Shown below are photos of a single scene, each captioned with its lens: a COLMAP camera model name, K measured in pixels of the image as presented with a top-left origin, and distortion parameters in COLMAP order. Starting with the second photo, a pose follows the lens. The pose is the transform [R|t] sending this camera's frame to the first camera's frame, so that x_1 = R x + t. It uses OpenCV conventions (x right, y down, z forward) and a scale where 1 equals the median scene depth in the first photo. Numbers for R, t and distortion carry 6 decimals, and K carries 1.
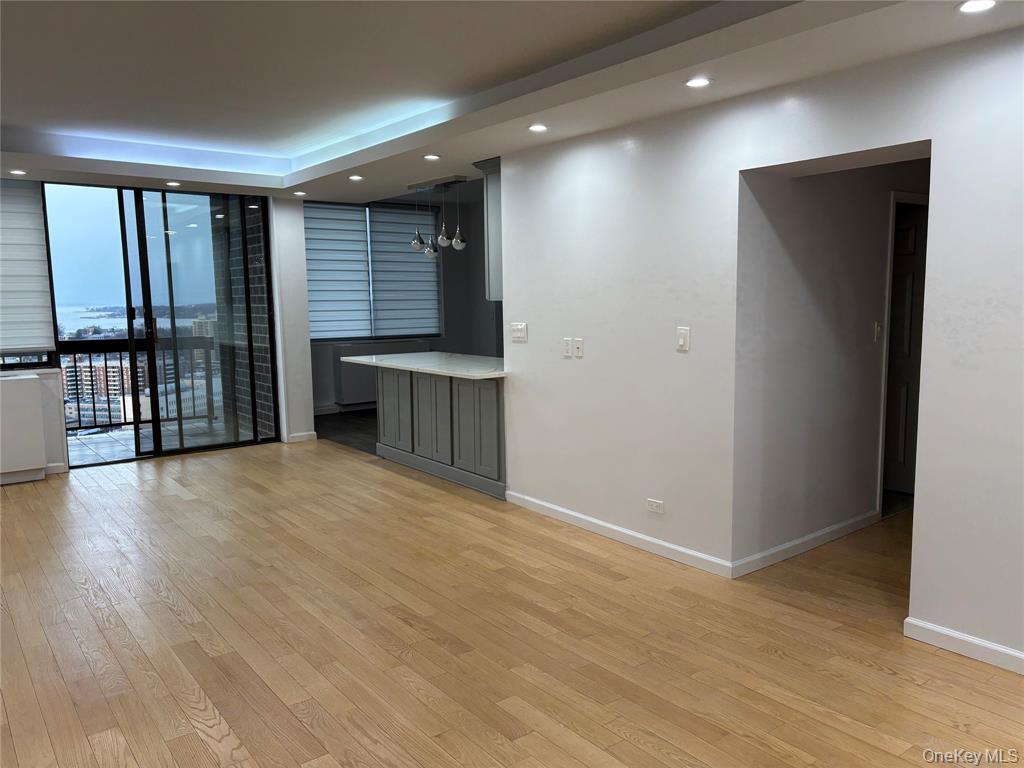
lens RADIAL K [[771.3, 0, 512.0], [0, 771.3, 384.0], [0, 0, 1]] dist [0.081886, -0.104744]
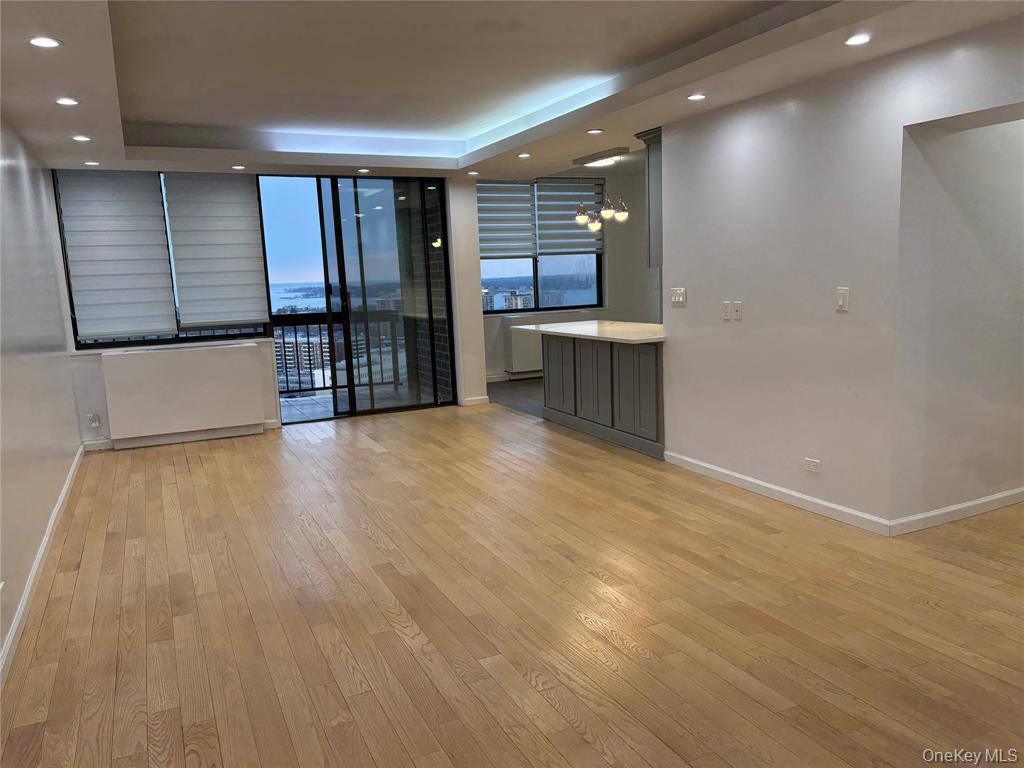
lens RADIAL K [[773.0, 0, 523.6], [0, 773.0, 386.9], [0, 0, 1]] dist [0.097511, -0.111495]
pose [[0.979728, 0.005647, -0.200255, 0.014935], [0.001585, 0.999353, 0.035931, 0.013612], [0.200328, -0.035520, 0.979085, -0.059724]]
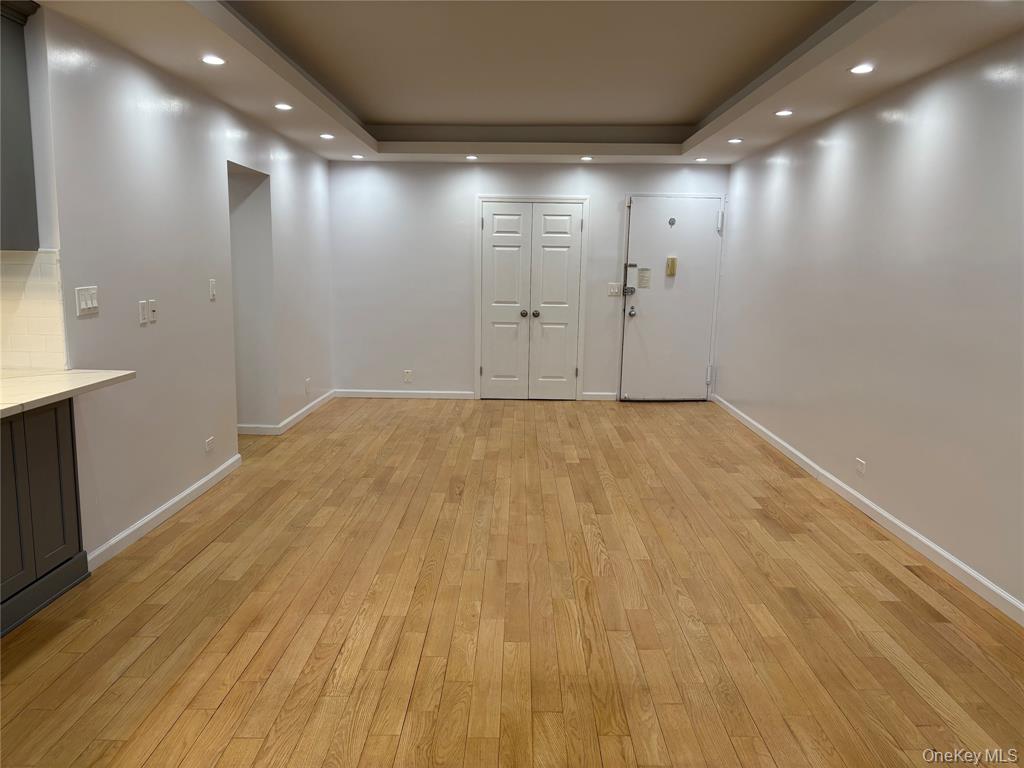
lens RADIAL K [[771.3, 0, 512.0], [0, 771.3, 384.0], [0, 0, 1]] dist [0.081886, -0.104744]
pose [[-0.788989, -0.097153, 0.606678, -0.651768], [0.062506, 0.969604, 0.236561, -0.128273], [-0.611220, 0.224565, -0.758934, 1.240100]]
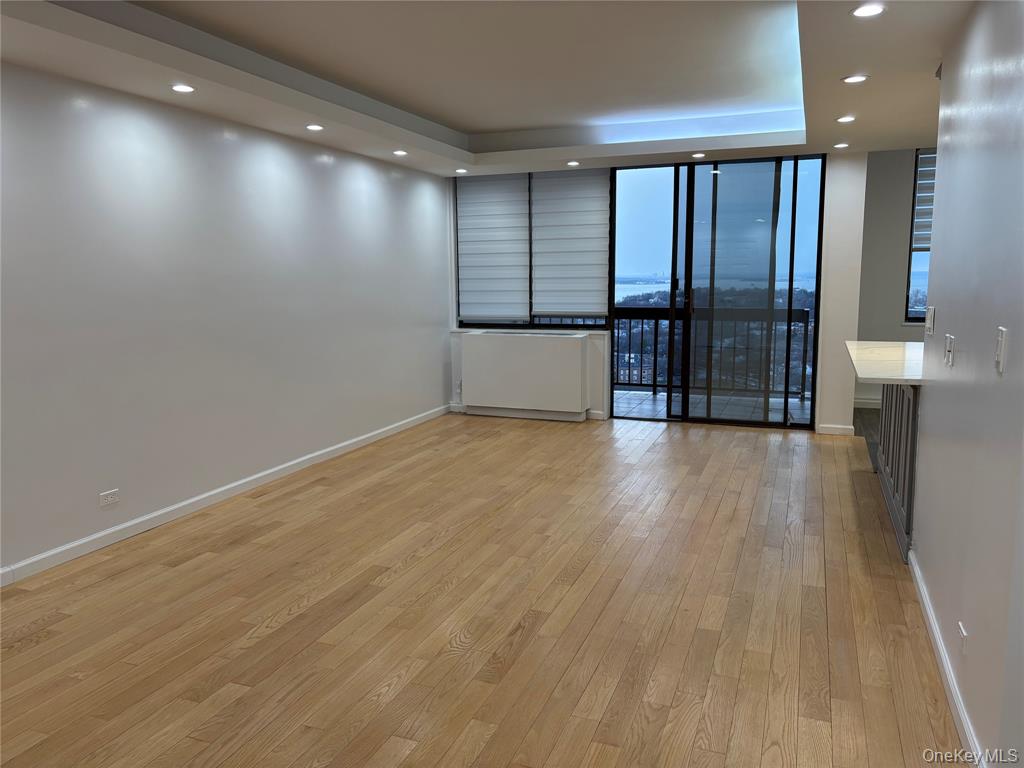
lens RADIAL K [[771.3, 0, 512.0], [0, 771.3, 384.0], [0, 0, 1]] dist [0.081886, -0.104744]
pose [[0.524478, 0.130362, -0.841385, 0.375845], [-0.098139, 0.990879, 0.092349, -0.039399], [0.845749, 0.034138, 0.532487, 0.321651]]
